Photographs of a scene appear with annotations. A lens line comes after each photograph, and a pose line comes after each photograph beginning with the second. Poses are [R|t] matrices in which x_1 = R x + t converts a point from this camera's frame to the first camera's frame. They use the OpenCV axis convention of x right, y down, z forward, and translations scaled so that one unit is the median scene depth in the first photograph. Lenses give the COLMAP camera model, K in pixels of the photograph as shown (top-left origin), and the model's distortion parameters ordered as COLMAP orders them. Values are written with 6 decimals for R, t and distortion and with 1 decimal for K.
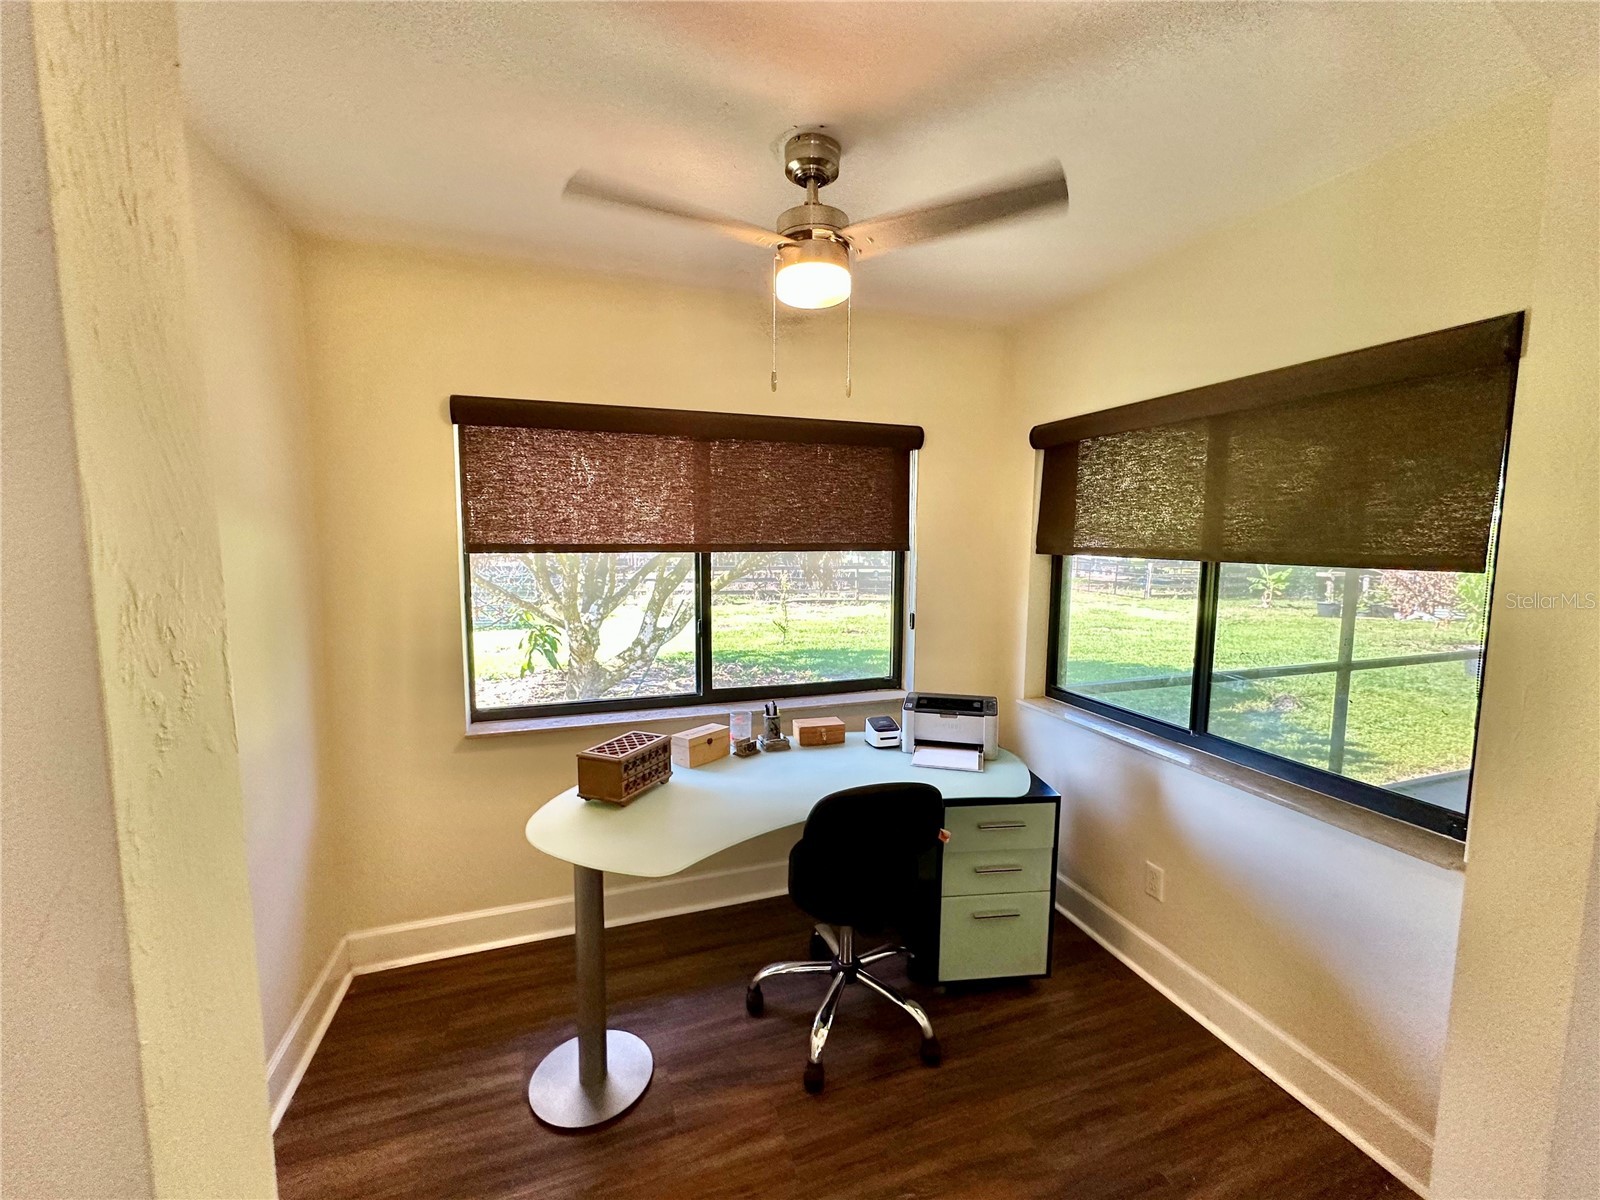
lens RADIAL K [[637.9, 0, 790.5], [0, 637.9, 594.3], [0, 0, 1]] dist [-0.004709, 0.001197]
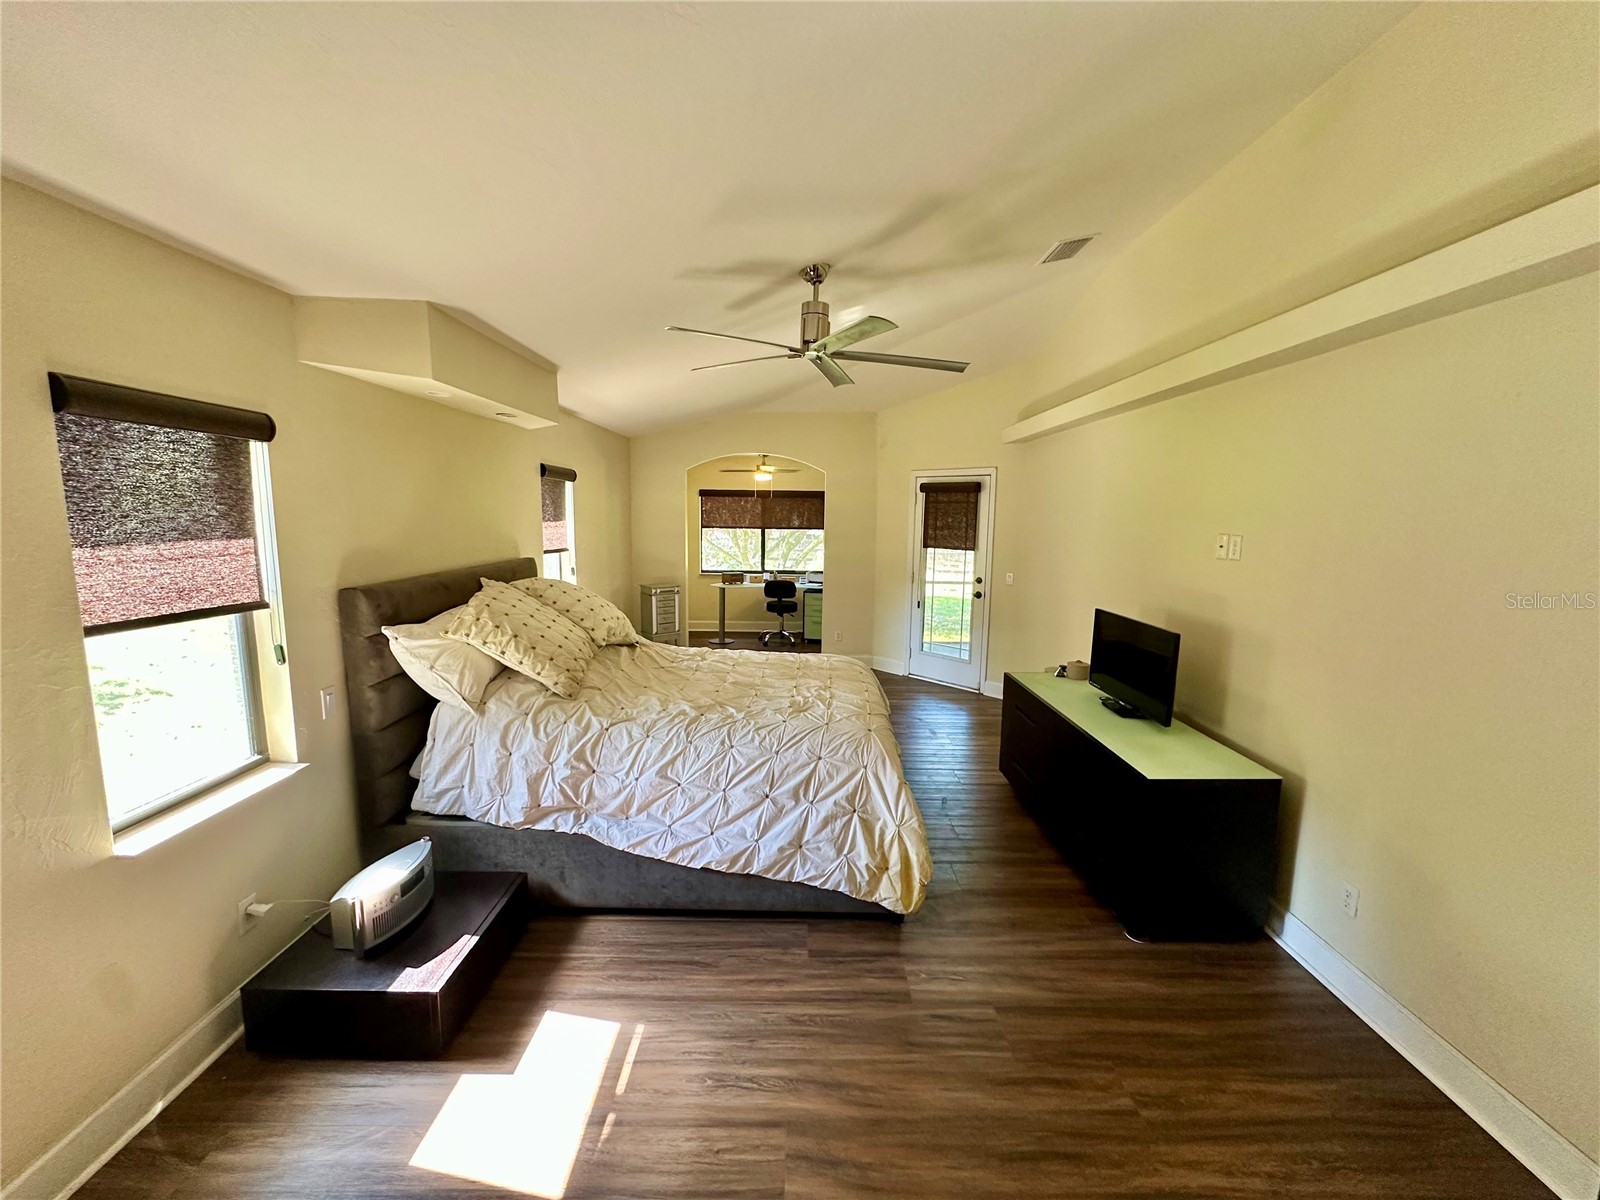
lens RADIAL K [[637.9, 0, 805.8], [0, 637.9, 601.6], [0, 0, 1]] dist [-0.004709, 0.001197]
pose [[0.951438, 0.065961, -0.300692, 1.193453], [-0.053640, 0.997354, 0.049059, 0.151320], [0.303132, -0.030548, 0.952459, -2.338208]]
